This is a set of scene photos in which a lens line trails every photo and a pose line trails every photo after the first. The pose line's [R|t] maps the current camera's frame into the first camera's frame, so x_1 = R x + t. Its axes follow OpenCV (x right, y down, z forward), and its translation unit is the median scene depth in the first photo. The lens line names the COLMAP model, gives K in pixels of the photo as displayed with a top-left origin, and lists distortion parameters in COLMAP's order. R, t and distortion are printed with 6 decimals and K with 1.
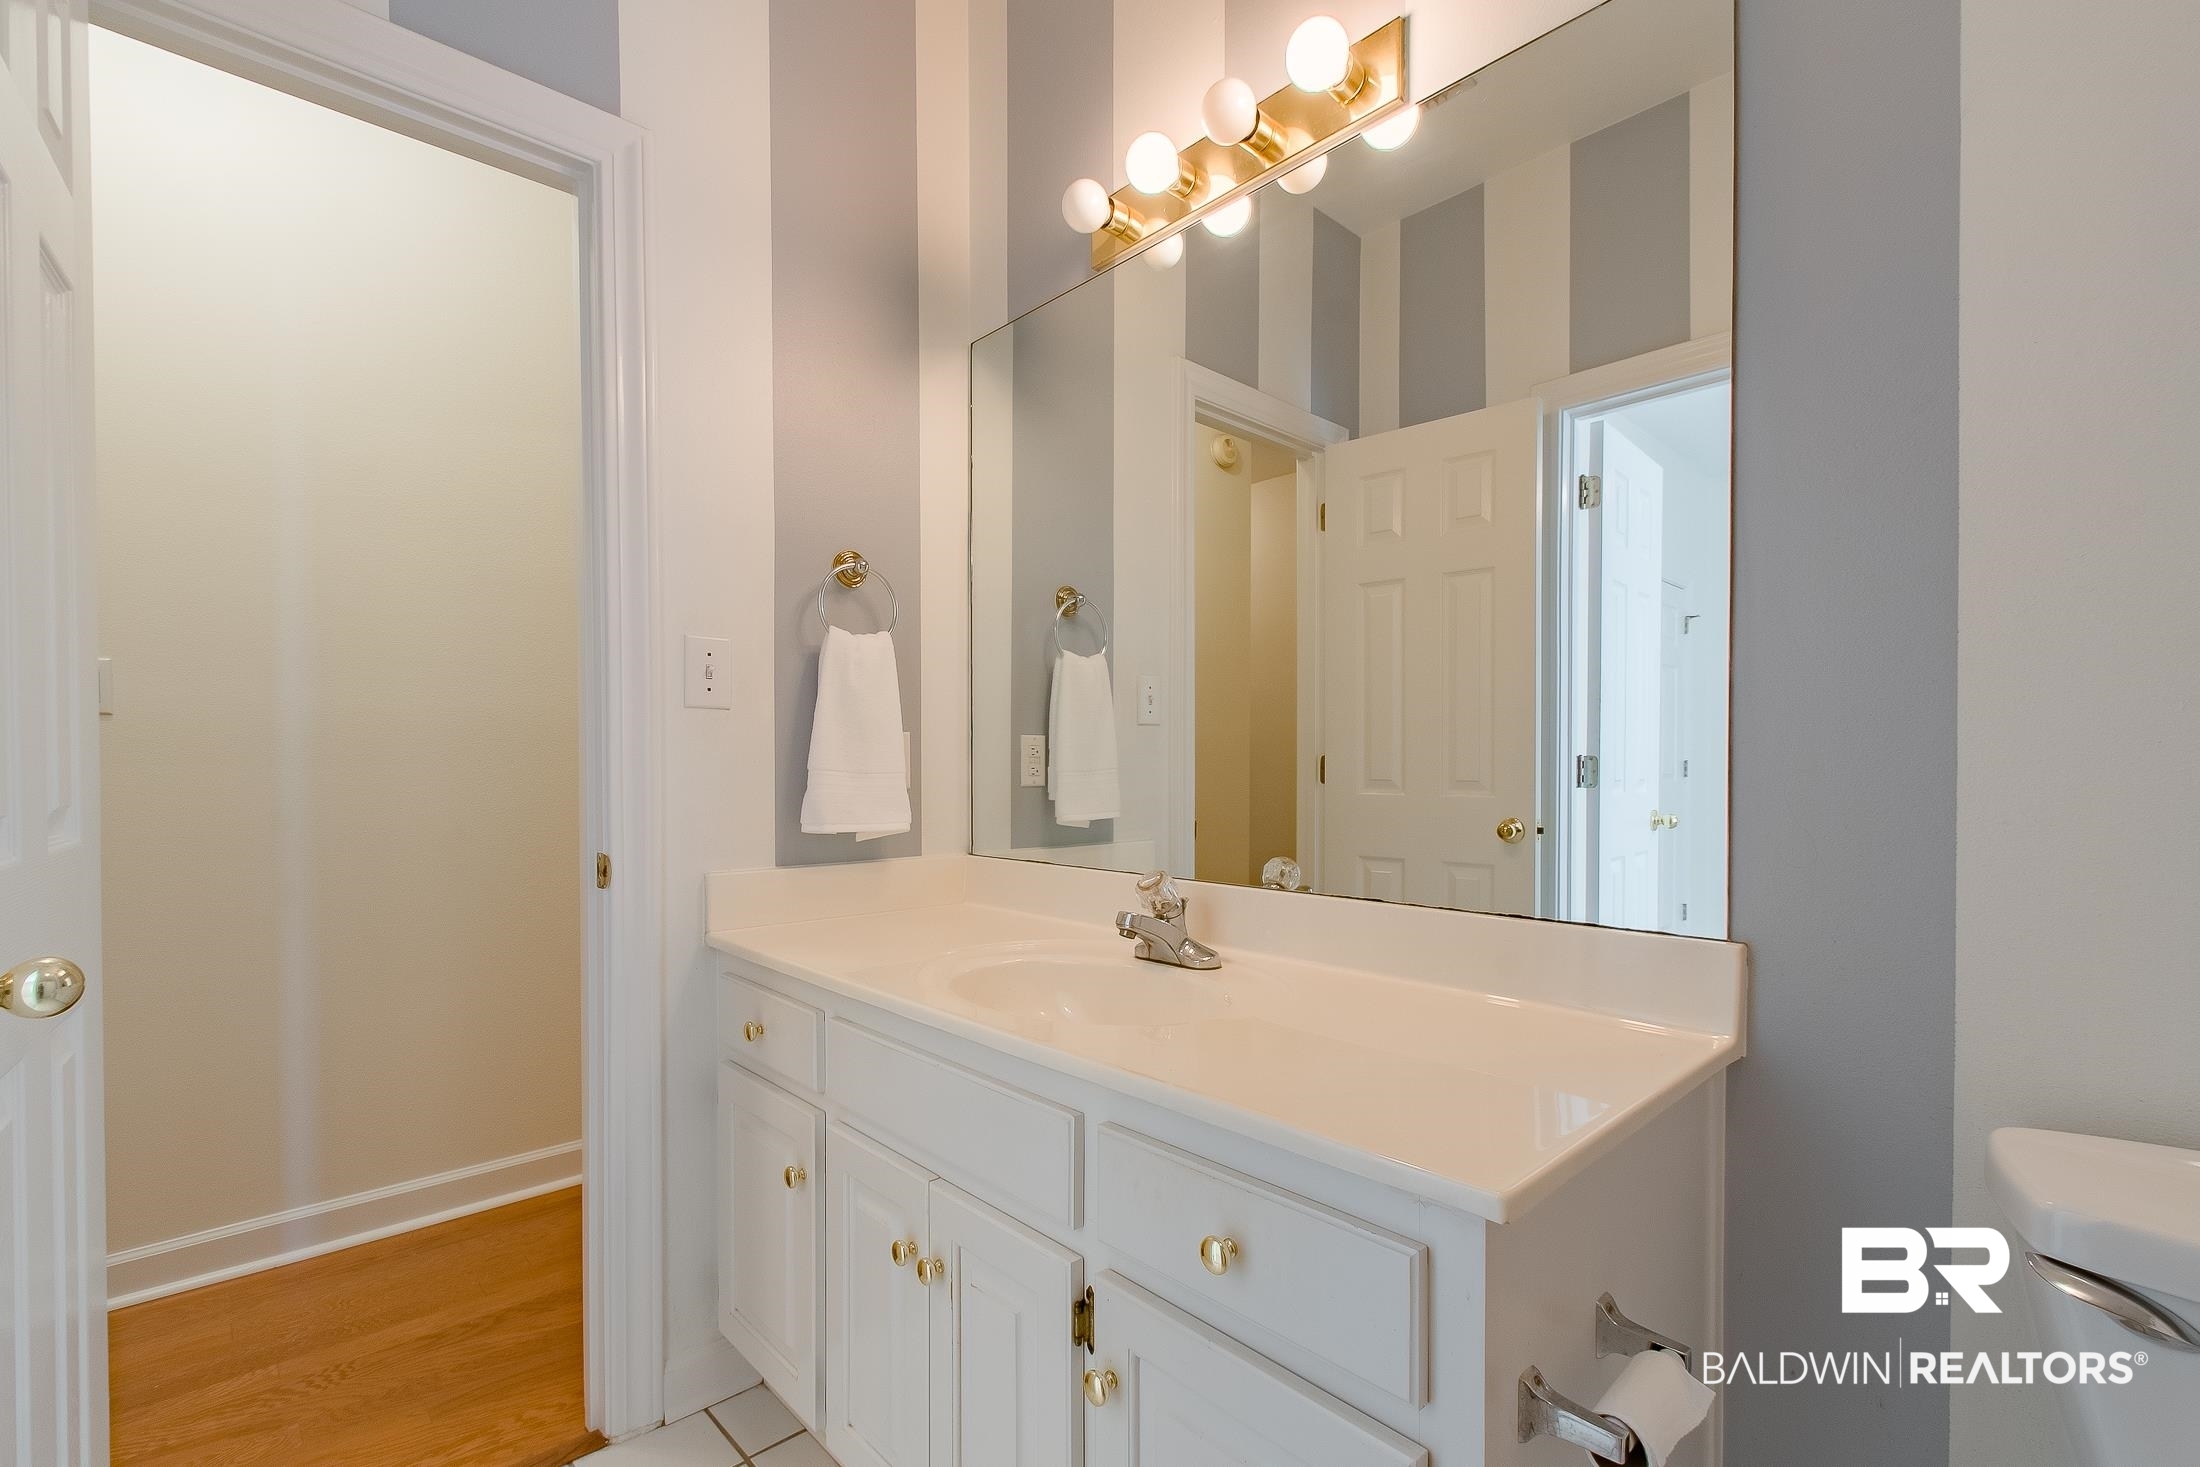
lens RADIAL K [[964.2, 0, 1106.5], [0, 964.2, 773.3], [0, 0, 1]] dist [0.001411, 0.000051]
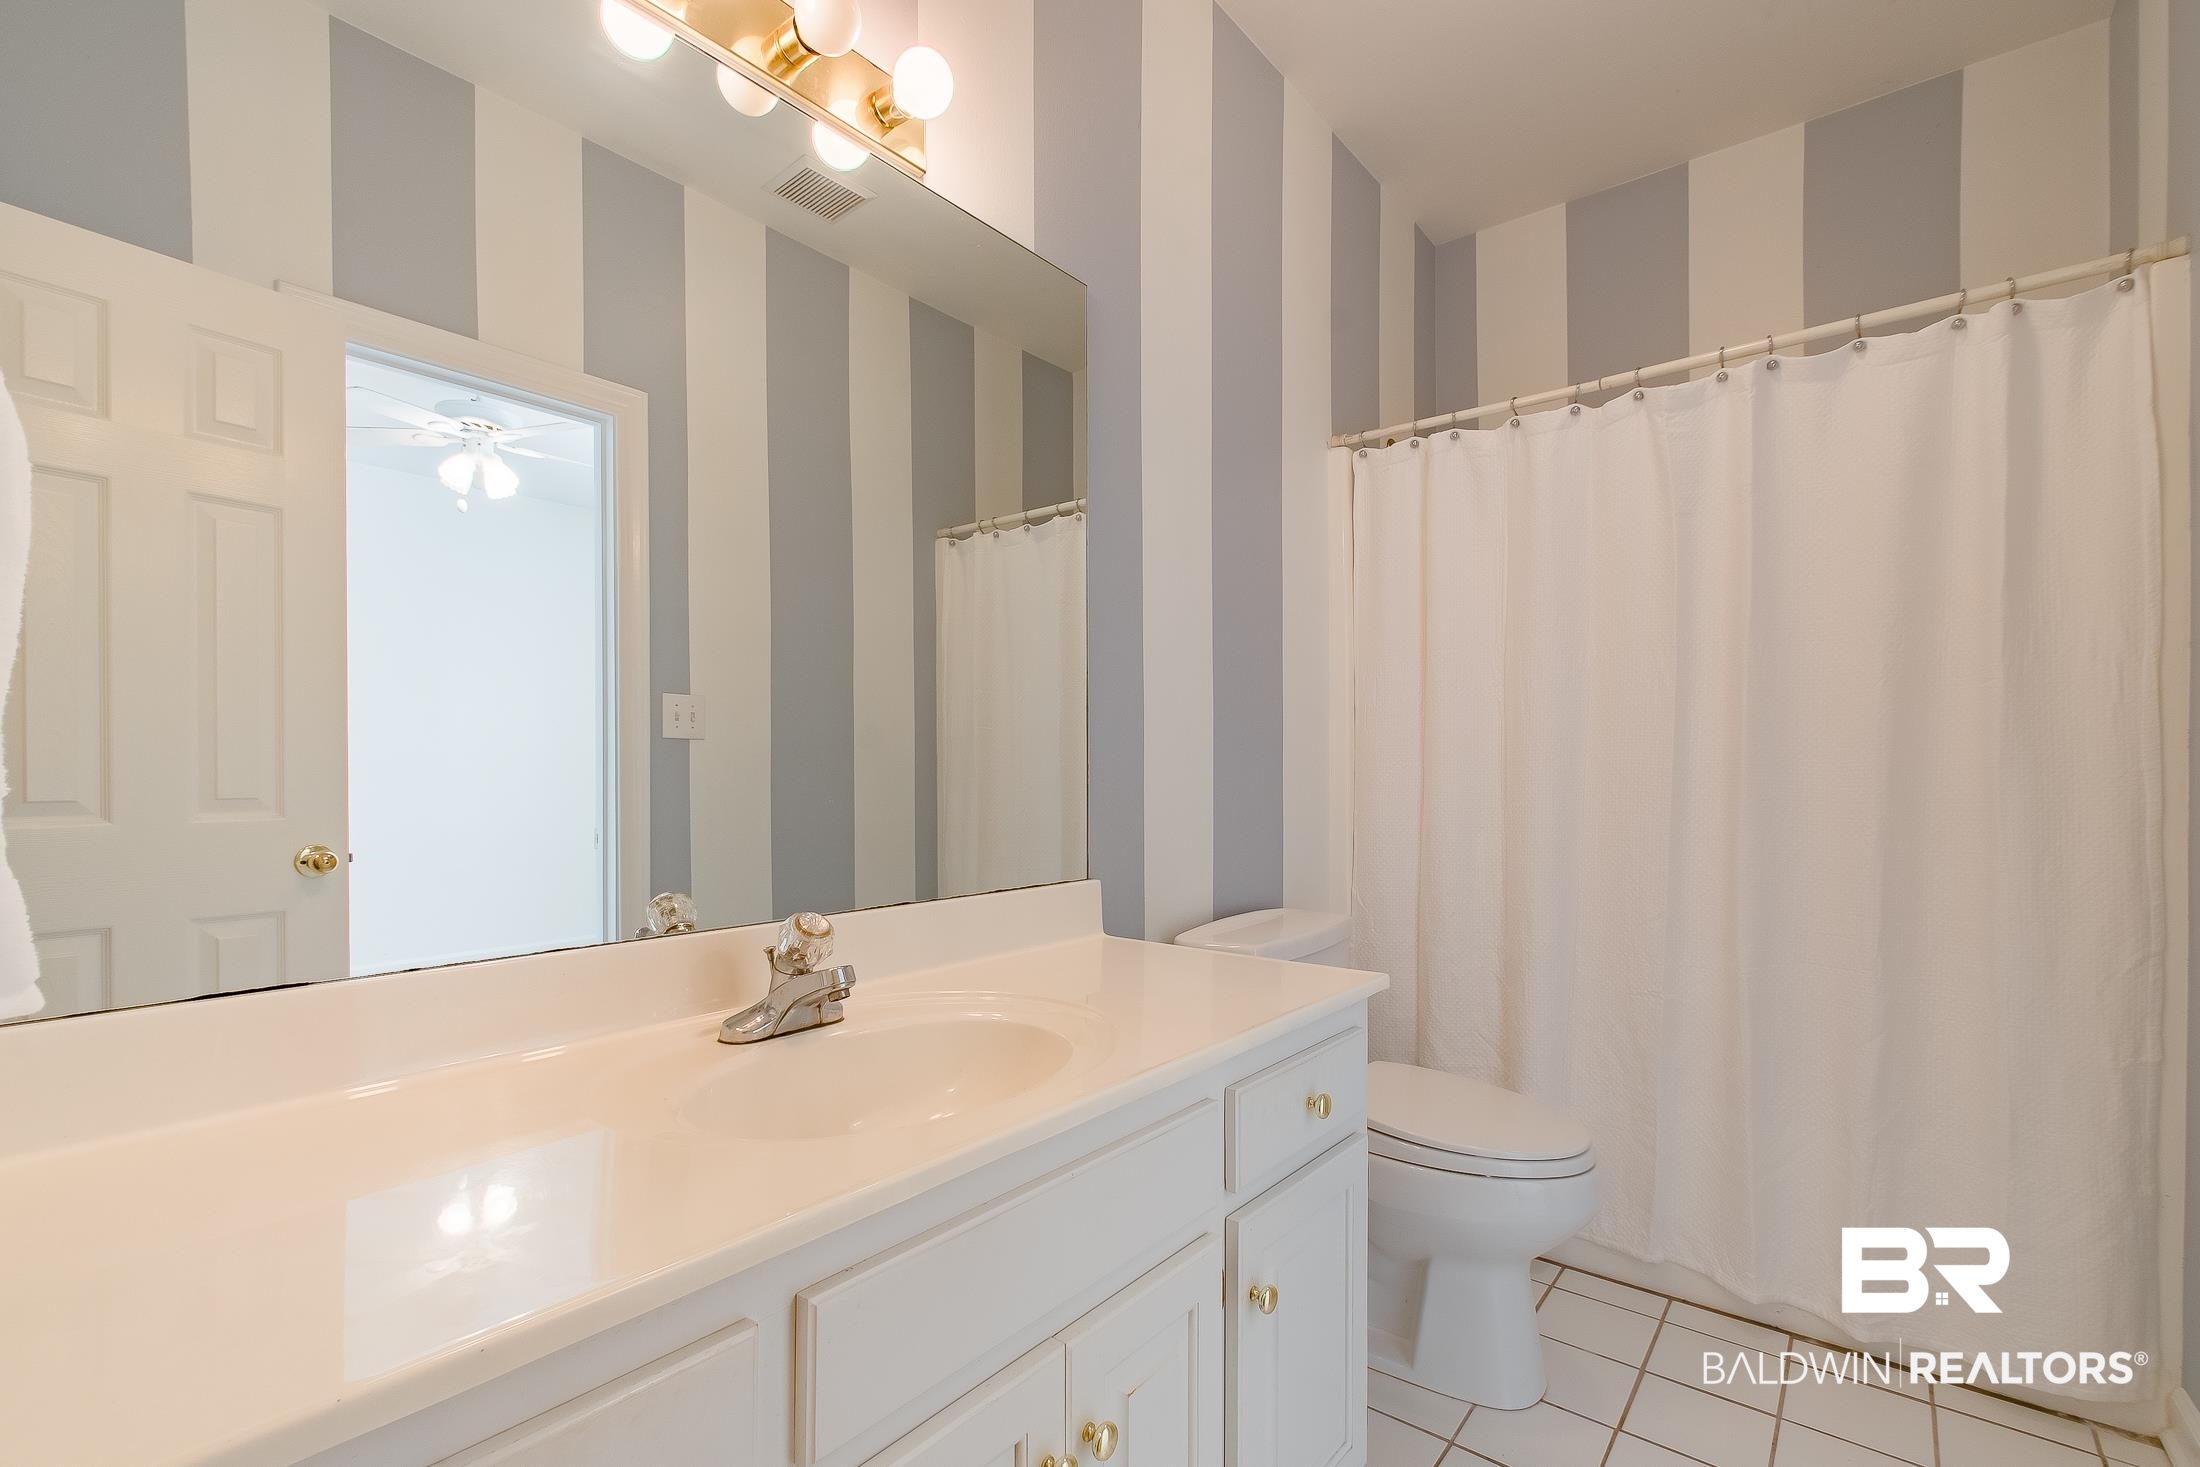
lens RADIAL K [[964.2, 0, 1106.5], [0, 964.2, 773.3], [0, 0, 1]] dist [0.001411, 0.000051]
pose [[-0.137870, 0.018539, 0.990277, -0.701575], [-0.004832, 0.999800, -0.019390, 0.001174], [-0.990438, -0.007458, -0.137753, 0.800394]]
